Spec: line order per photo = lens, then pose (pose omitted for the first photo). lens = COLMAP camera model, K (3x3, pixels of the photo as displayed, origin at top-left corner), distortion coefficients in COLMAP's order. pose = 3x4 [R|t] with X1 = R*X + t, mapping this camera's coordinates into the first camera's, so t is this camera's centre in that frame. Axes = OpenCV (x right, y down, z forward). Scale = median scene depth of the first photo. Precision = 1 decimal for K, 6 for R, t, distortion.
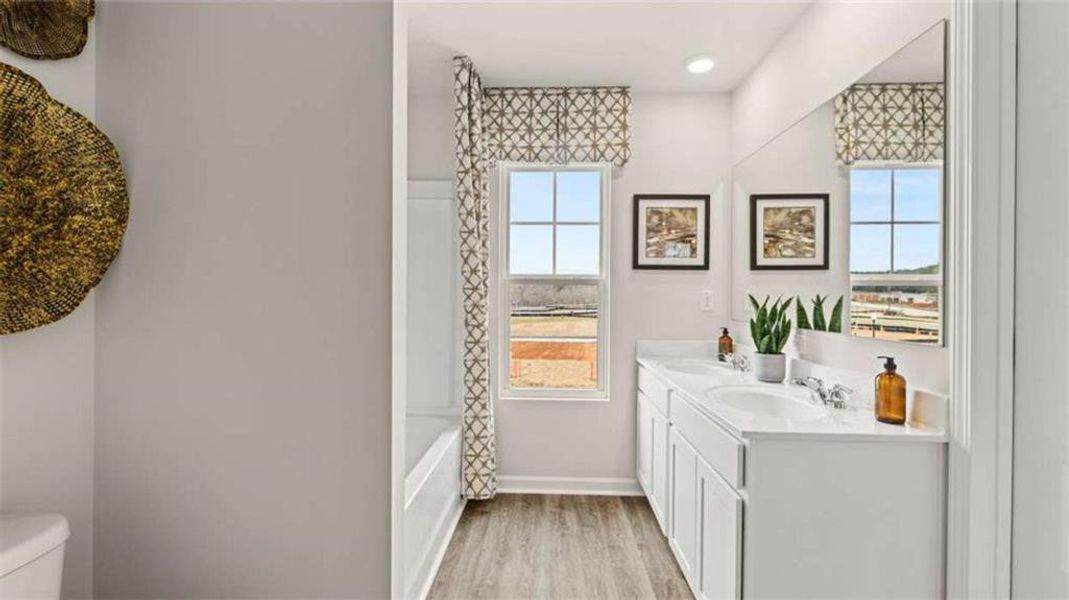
lens RADIAL K [[467.5, 0, 531.9], [0, 467.5, 297.8], [0, 0, 1]] dist [0.000323, 0.000086]
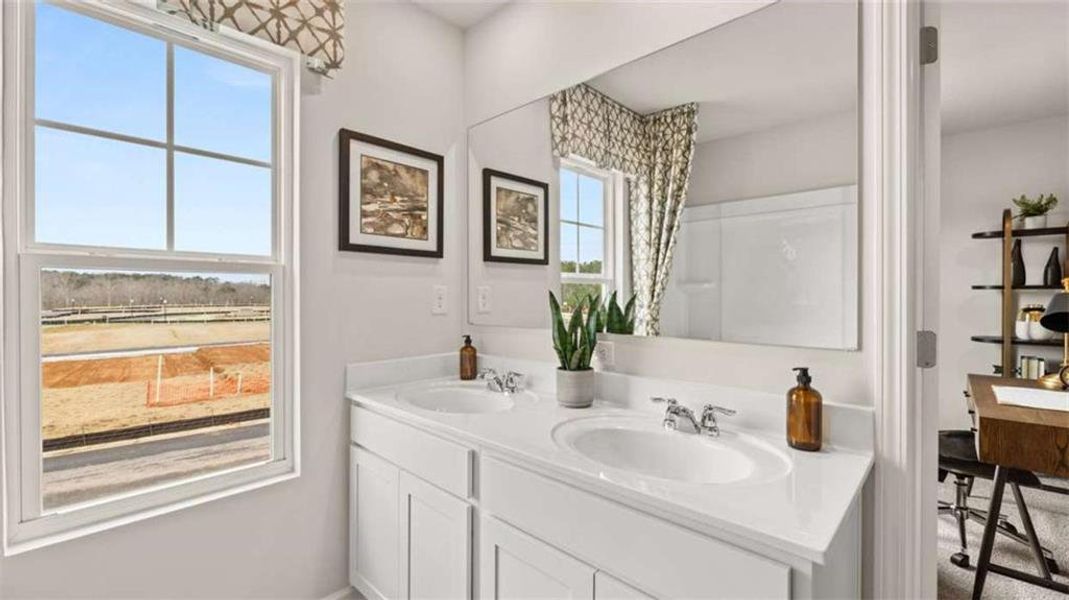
lens RADIAL K [[447.5, 0, 533.3], [0, 447.5, 297.6], [0, 0, 1]] dist [-0.001019, 0.000068]
pose [[0.655221, -0.009317, 0.755380, -0.062675], [0.006338, 0.999957, 0.006836, -0.001378], [-0.755411, 0.000308, 0.655252, 0.431106]]
